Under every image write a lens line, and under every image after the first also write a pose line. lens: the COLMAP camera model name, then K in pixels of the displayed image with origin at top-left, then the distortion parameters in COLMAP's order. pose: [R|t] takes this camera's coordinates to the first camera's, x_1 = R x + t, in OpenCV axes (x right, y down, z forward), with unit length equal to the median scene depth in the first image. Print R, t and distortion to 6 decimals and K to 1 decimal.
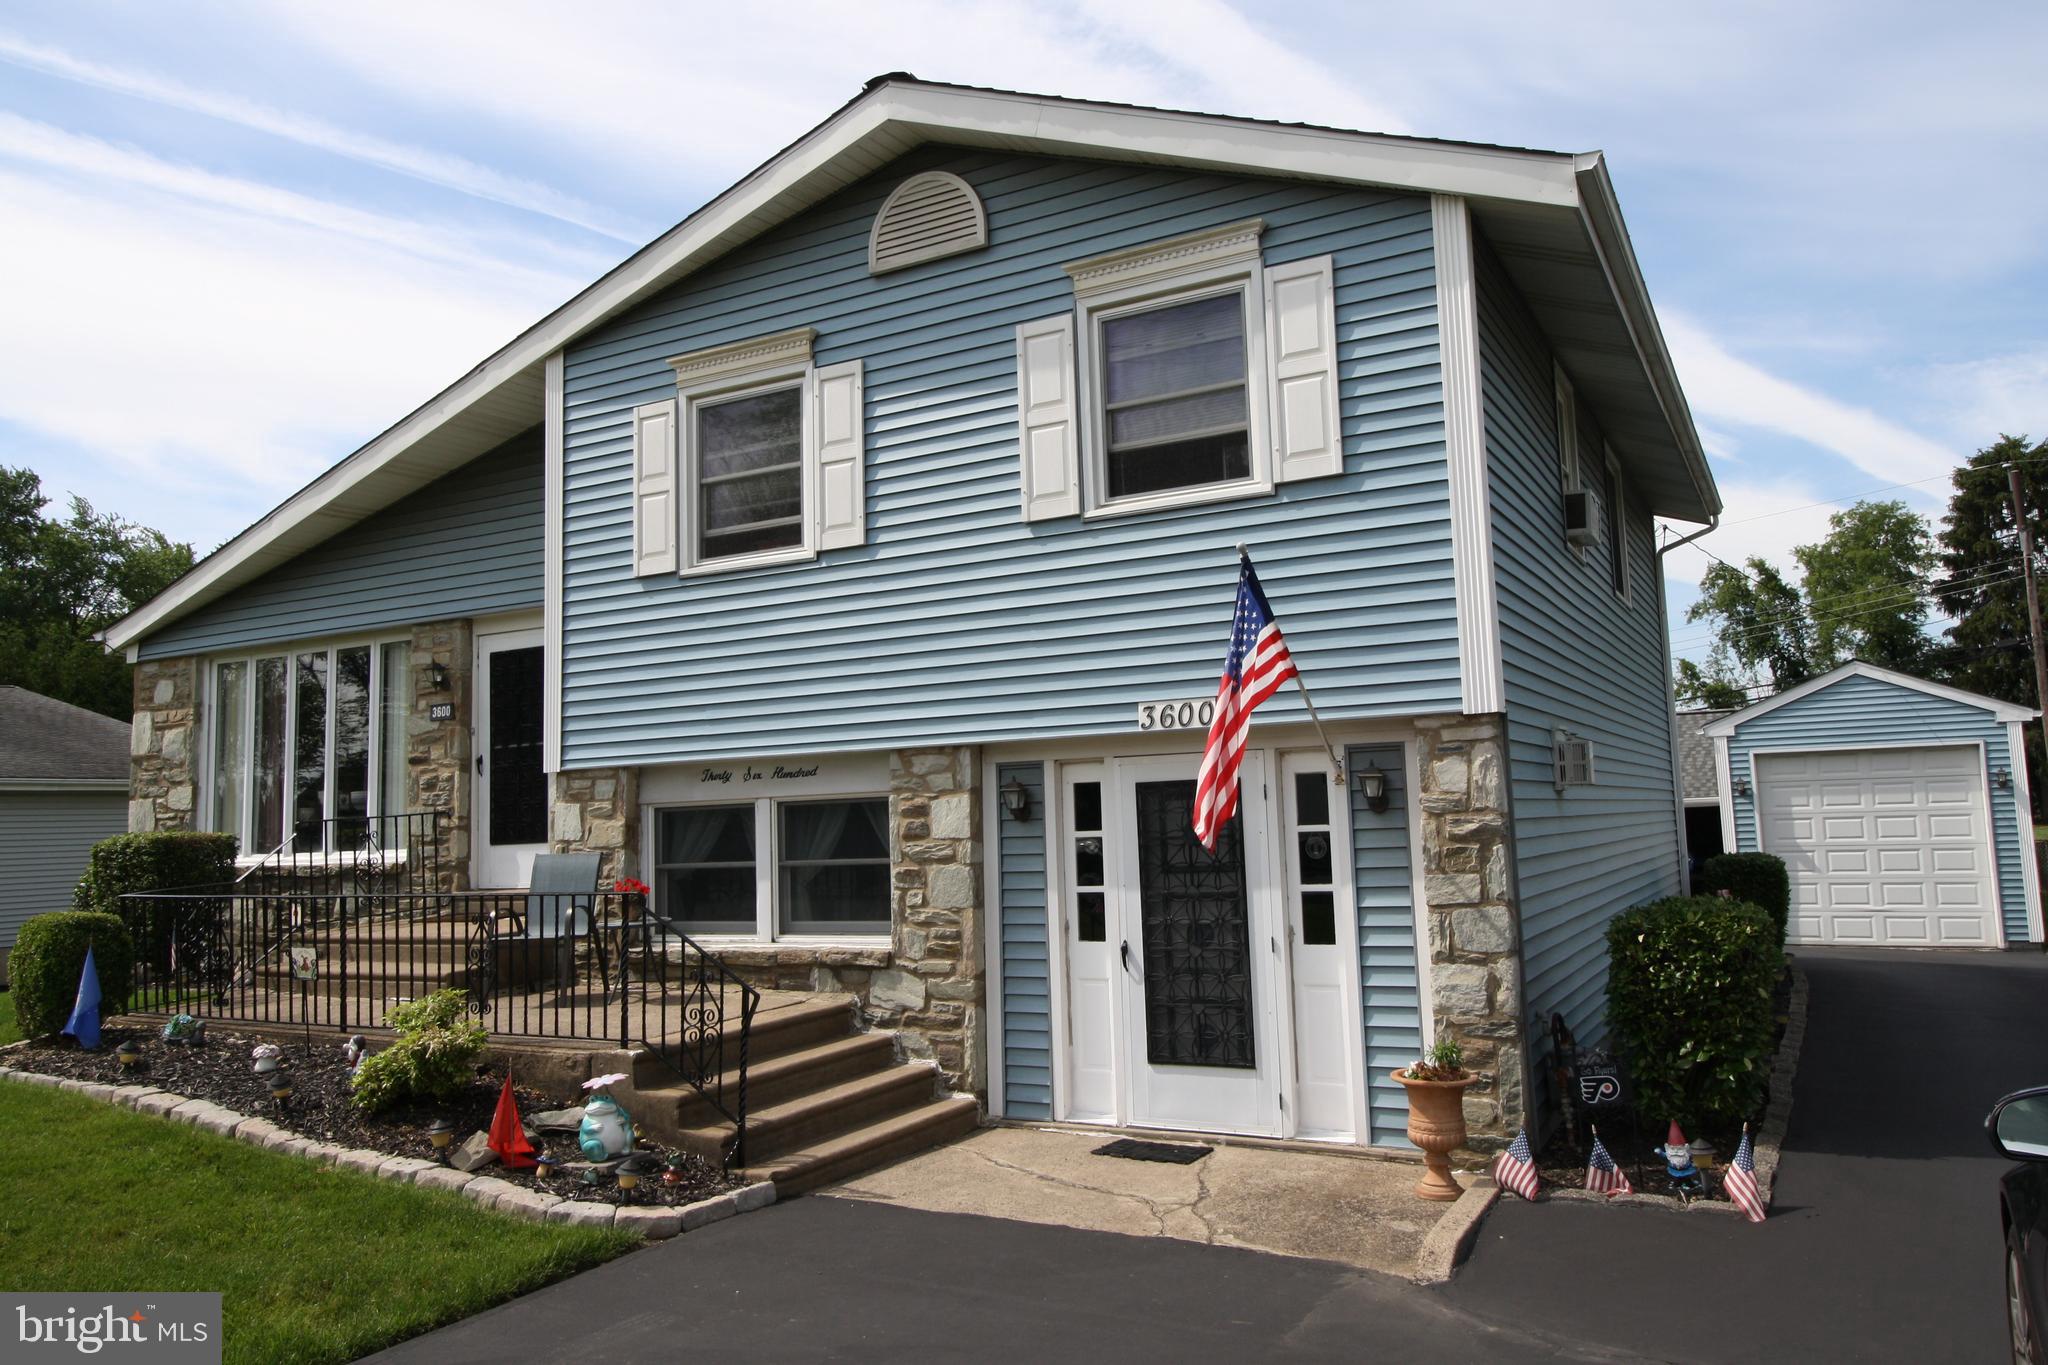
lens RADIAL K [[1481.1, 0, 1031.4], [0, 1481.1, 667.8], [0, 0, 1]] dist [0.013665, -0.009115]
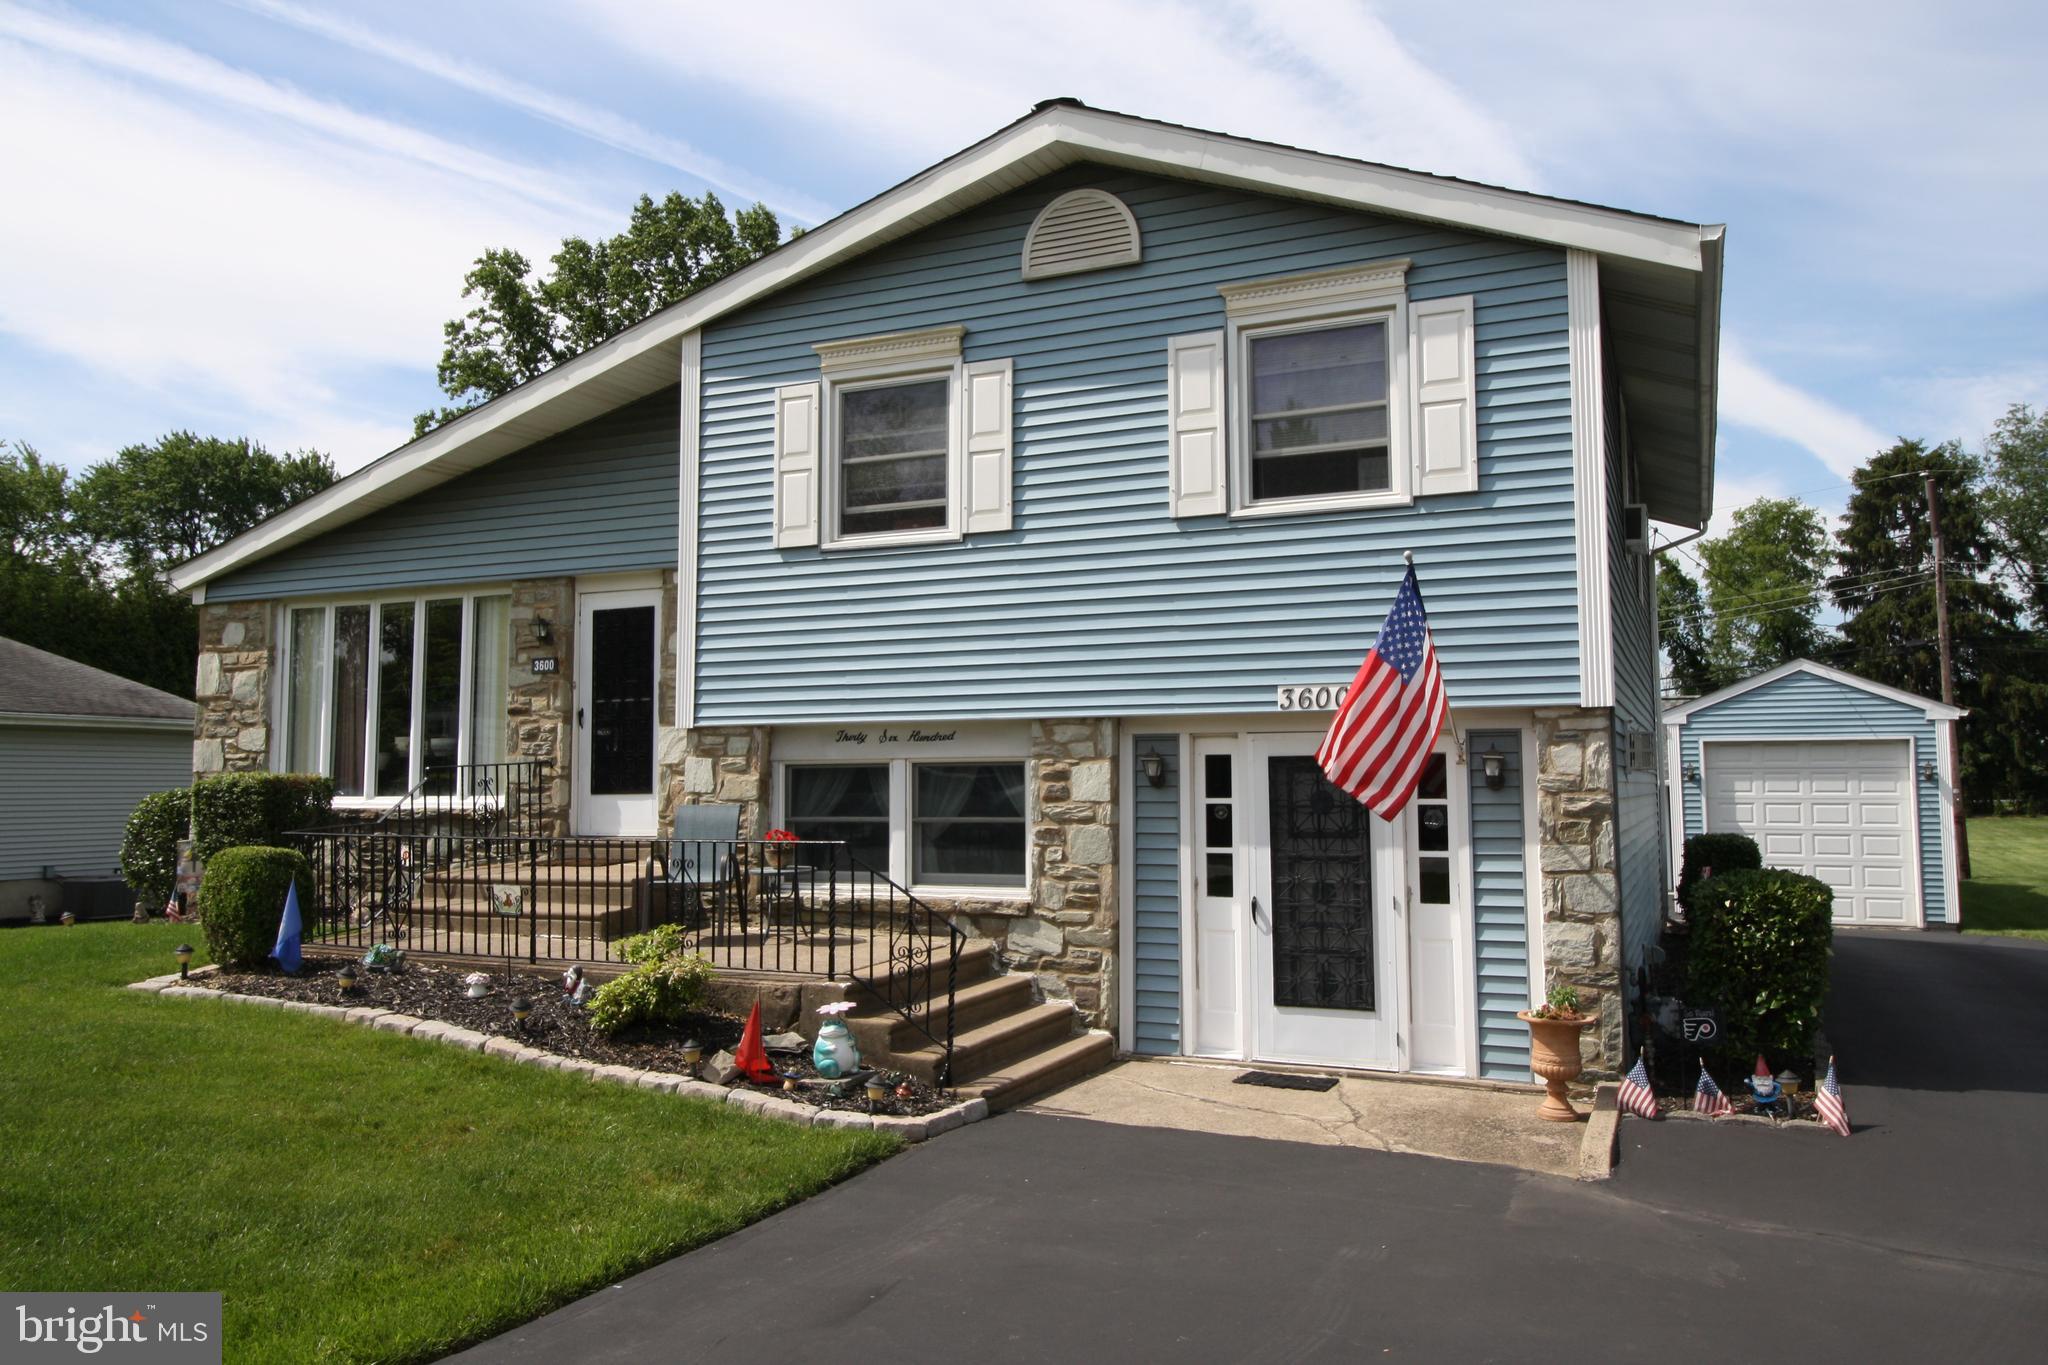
lens RADIAL K [[1481.1, 0, 1046.0], [0, 1481.1, 669.9], [0, 0, 1]] dist [0.013665, -0.009115]
pose [[0.995649, 0.034938, 0.086384, -0.183902], [-0.037270, 0.998979, 0.025538, -0.009345], [-0.085404, -0.028646, 0.995935, -0.091952]]
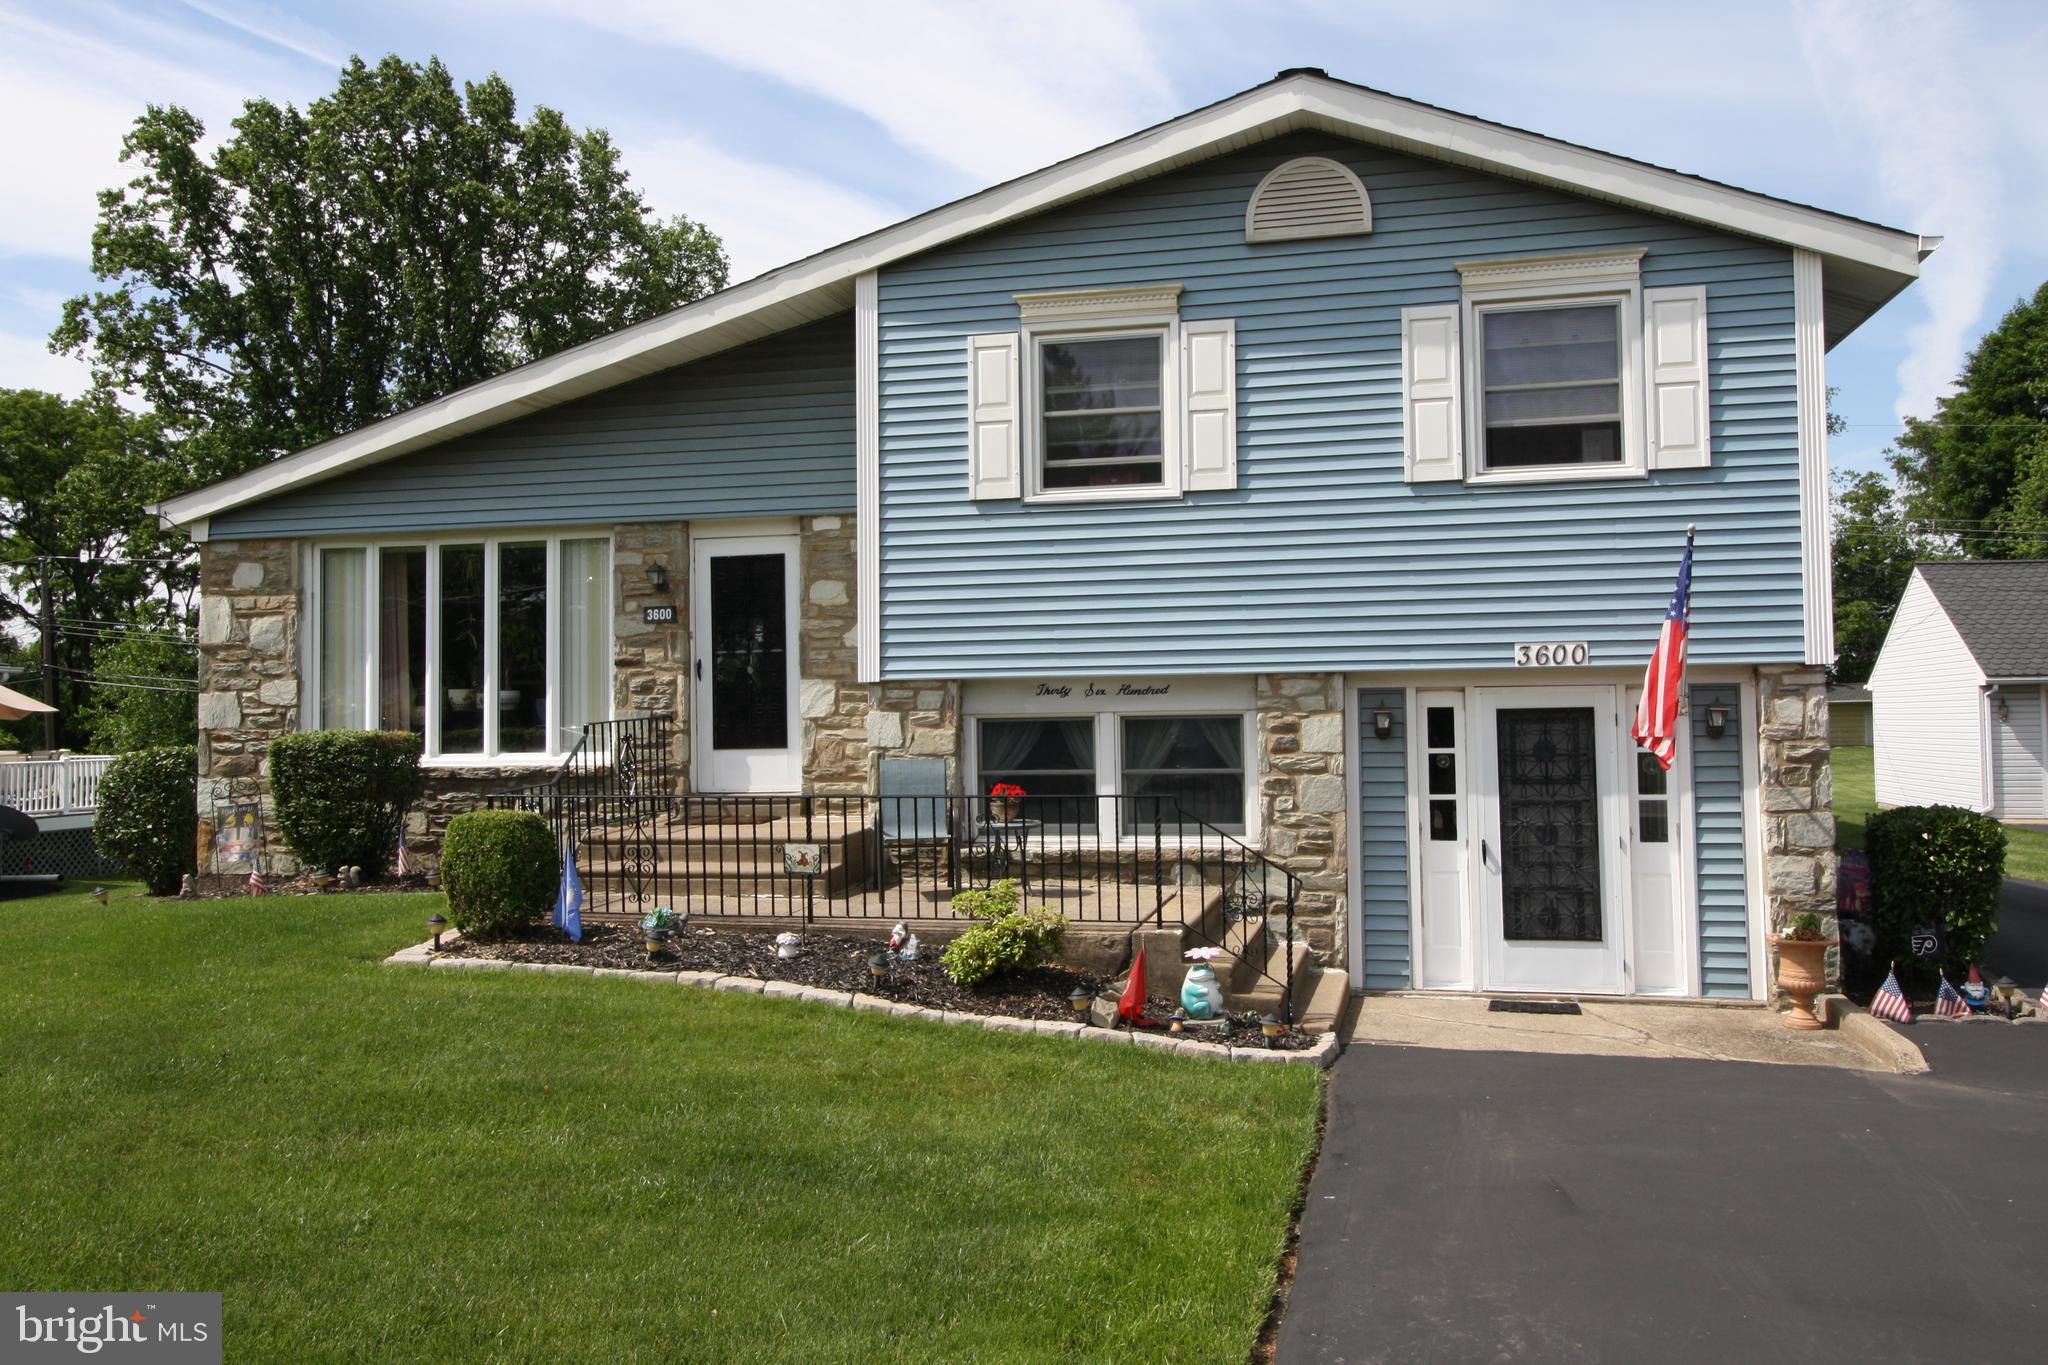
lens RADIAL K [[1594.4, 0, 1038.9], [0, 1594.4, 670.0], [0, 0, 1]] dist [0.013816, -0.006868]
pose [[0.960462, 0.029726, 0.276820, -0.603159], [-0.047849, 0.997114, 0.058945, -0.011235], [-0.274269, -0.069860, 0.959112, -0.123819]]
